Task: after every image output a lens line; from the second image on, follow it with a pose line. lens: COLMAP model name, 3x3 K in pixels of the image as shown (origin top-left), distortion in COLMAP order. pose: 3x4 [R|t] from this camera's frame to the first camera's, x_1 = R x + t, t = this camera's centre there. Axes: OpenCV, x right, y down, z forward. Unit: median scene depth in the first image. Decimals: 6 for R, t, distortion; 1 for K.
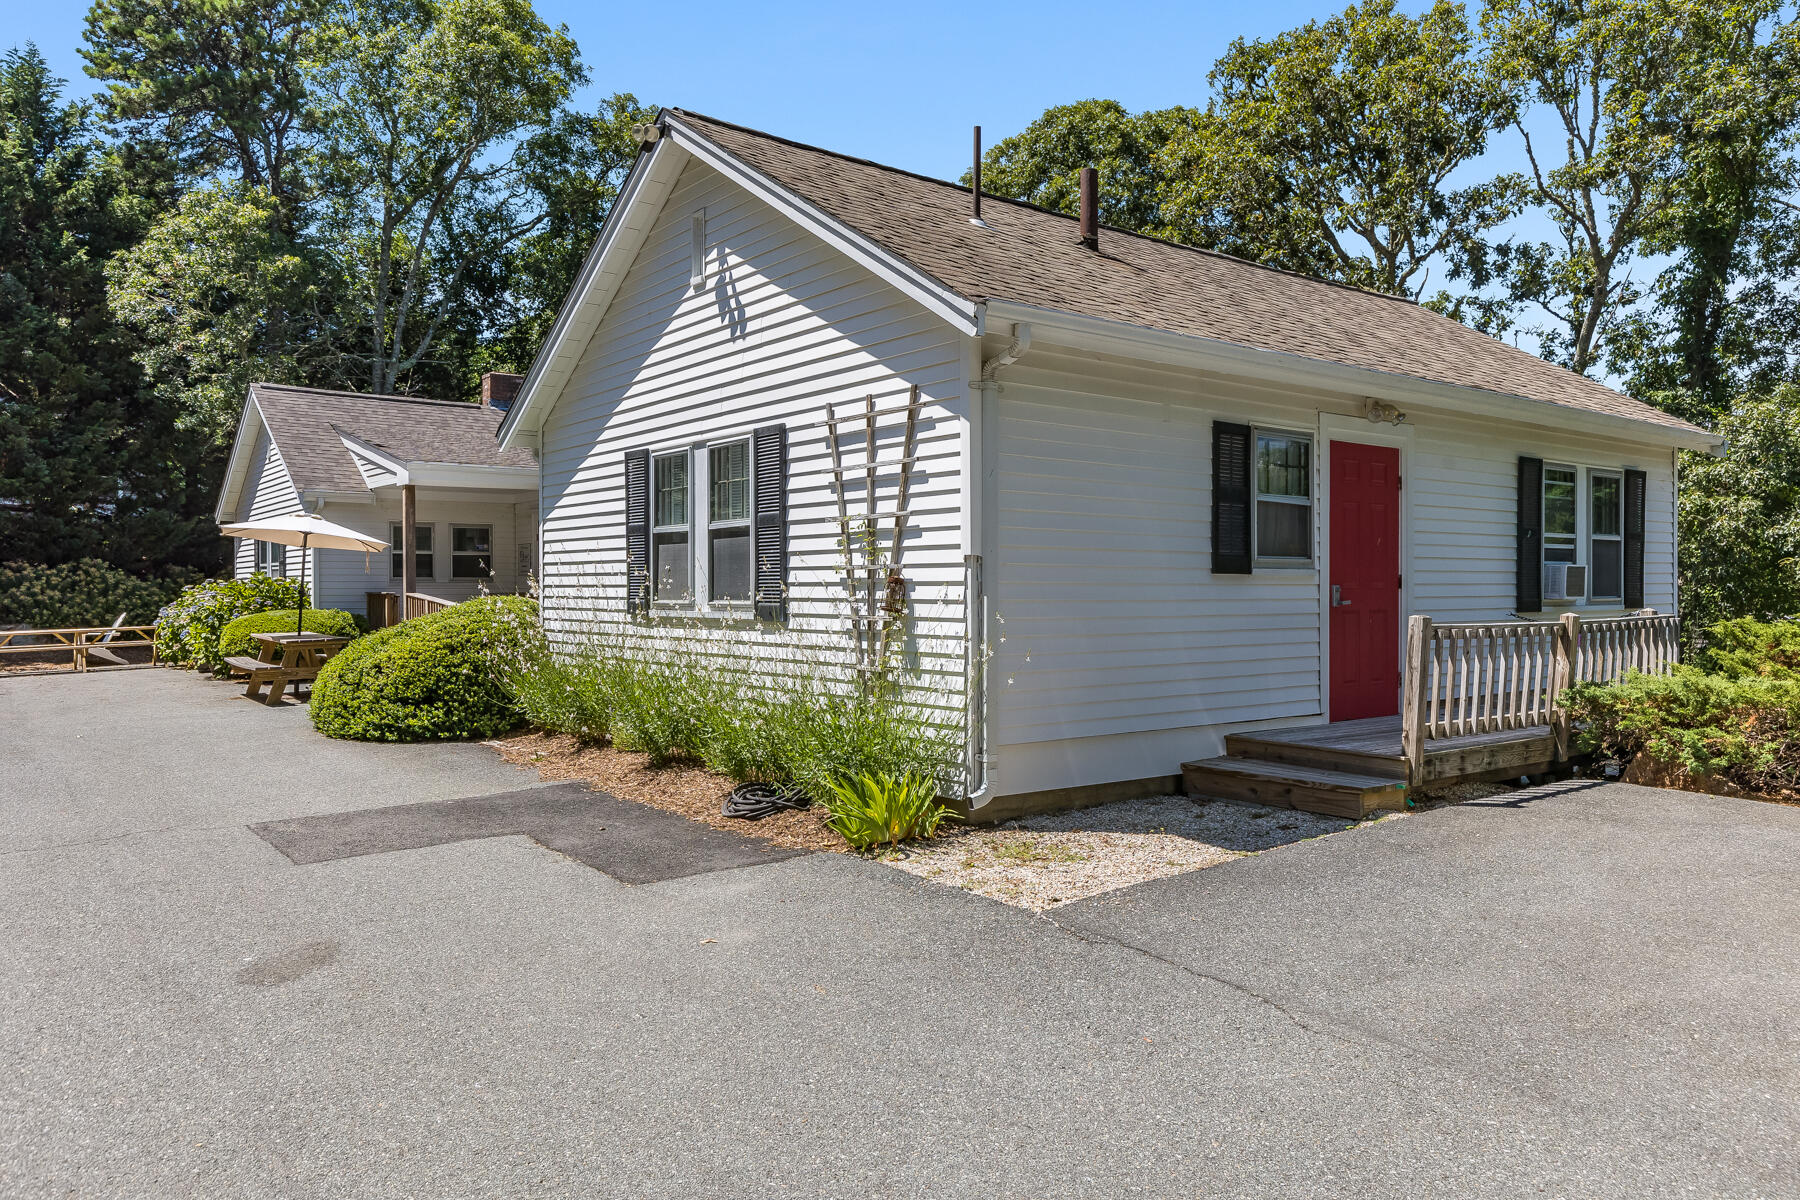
lens RADIAL K [[1259.4, 0, 899.2], [0, 1259.4, 597.2], [0, 0, 1]] dist [-0.003390, 0.001614]
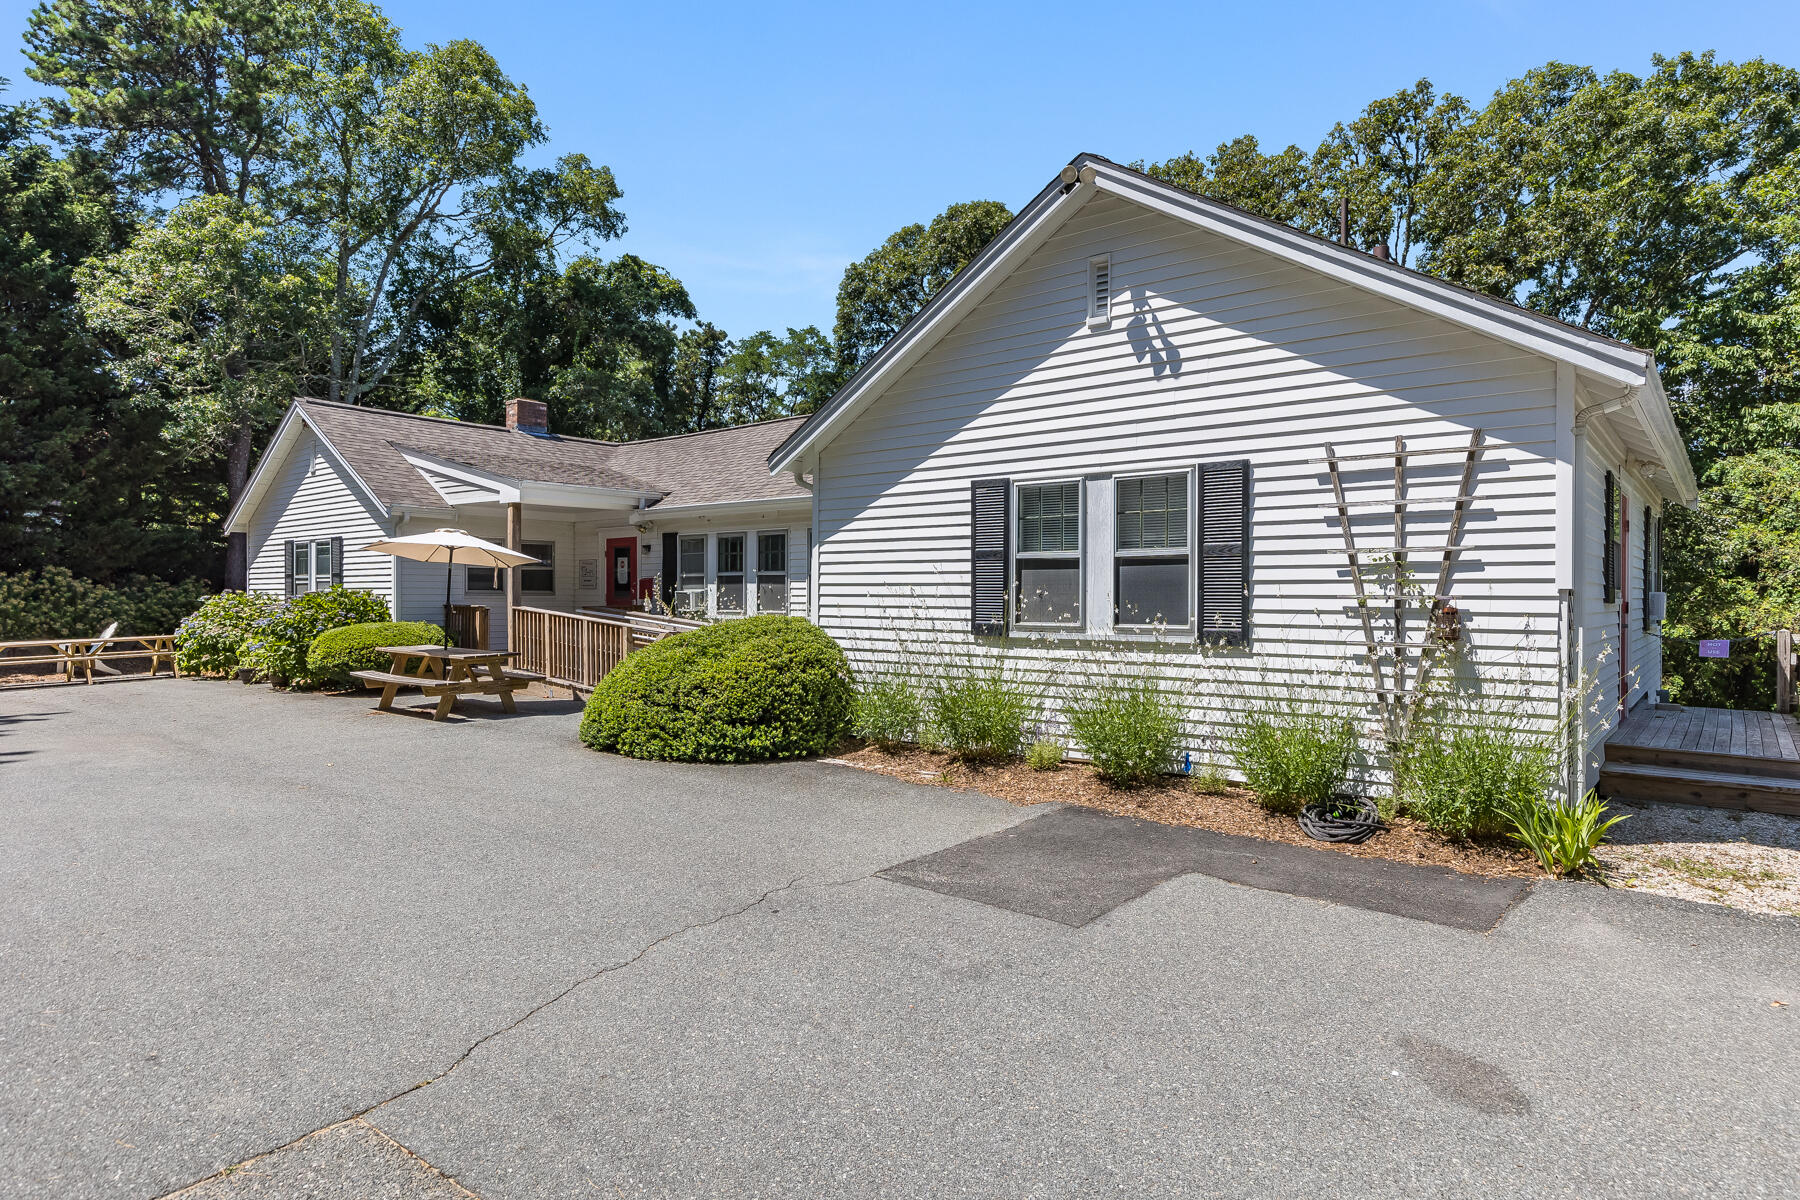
lens RADIAL K [[1017.5, 0, 905.3], [0, 1017.5, 600.4], [0, 0, 1]] dist [0.012049, -0.004287]
pose [[0.975072, 0.003726, 0.221857, -0.448114], [-0.003341, 0.999992, -0.002111, -0.013082], [-0.221863, 0.001317, 0.975077, 0.180771]]
